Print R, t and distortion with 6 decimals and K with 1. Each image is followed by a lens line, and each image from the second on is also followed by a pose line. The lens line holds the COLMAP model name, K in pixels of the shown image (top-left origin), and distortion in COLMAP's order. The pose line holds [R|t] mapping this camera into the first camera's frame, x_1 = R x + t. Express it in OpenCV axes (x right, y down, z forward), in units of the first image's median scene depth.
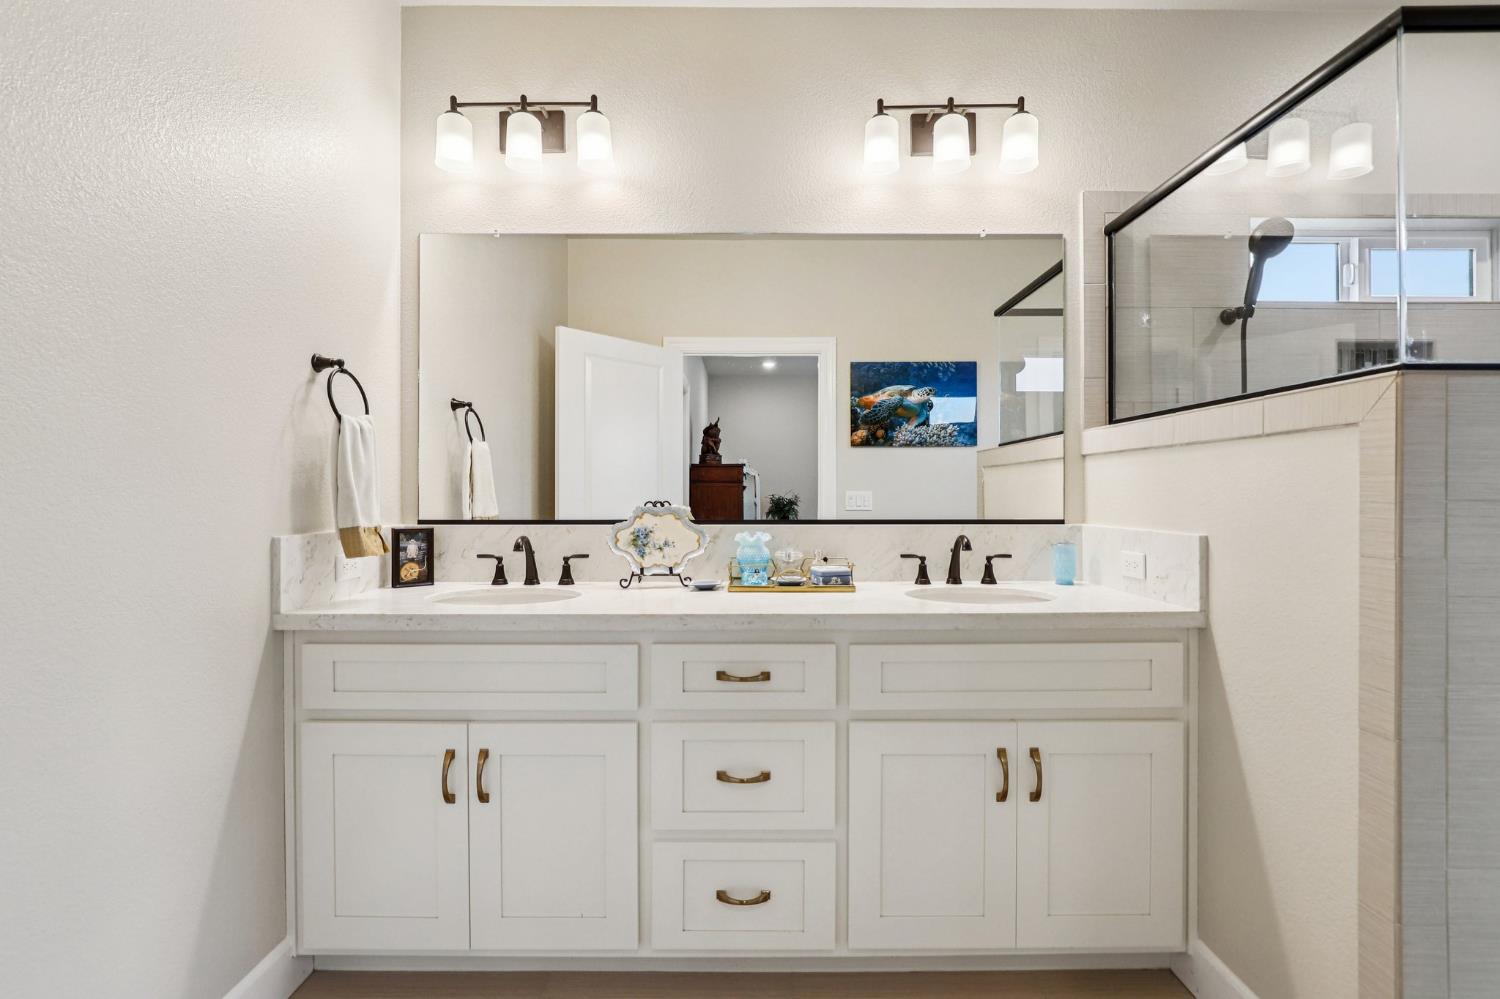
lens RADIAL K [[692.0, 0, 748.3], [0, 692.0, 494.0], [0, 0, 1]] dist [-0.025644, 0.003069]
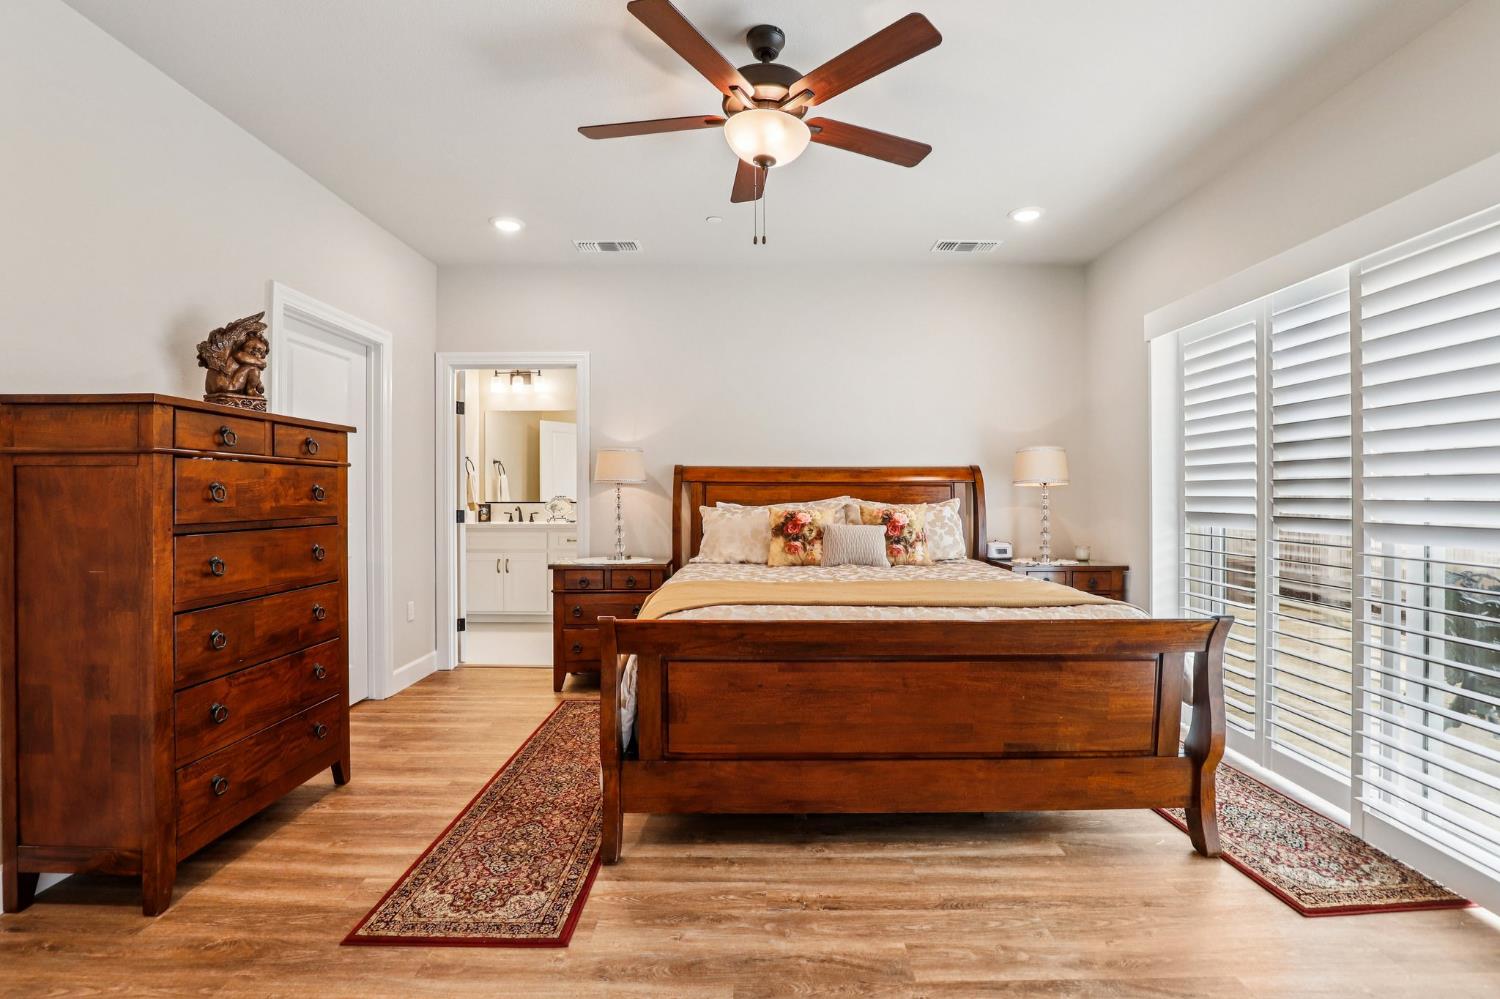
lens RADIAL K [[692.0, 0, 750.6], [0, 692.0, 497.1], [0, 0, 1]] dist [-0.025644, 0.003069]
pose [[0.999997, -0.000195, -0.002323, 0.782427], [0.000201, 0.999997, 0.002363, 0.008190], [0.002322, -0.002364, 0.999995, -2.264258]]
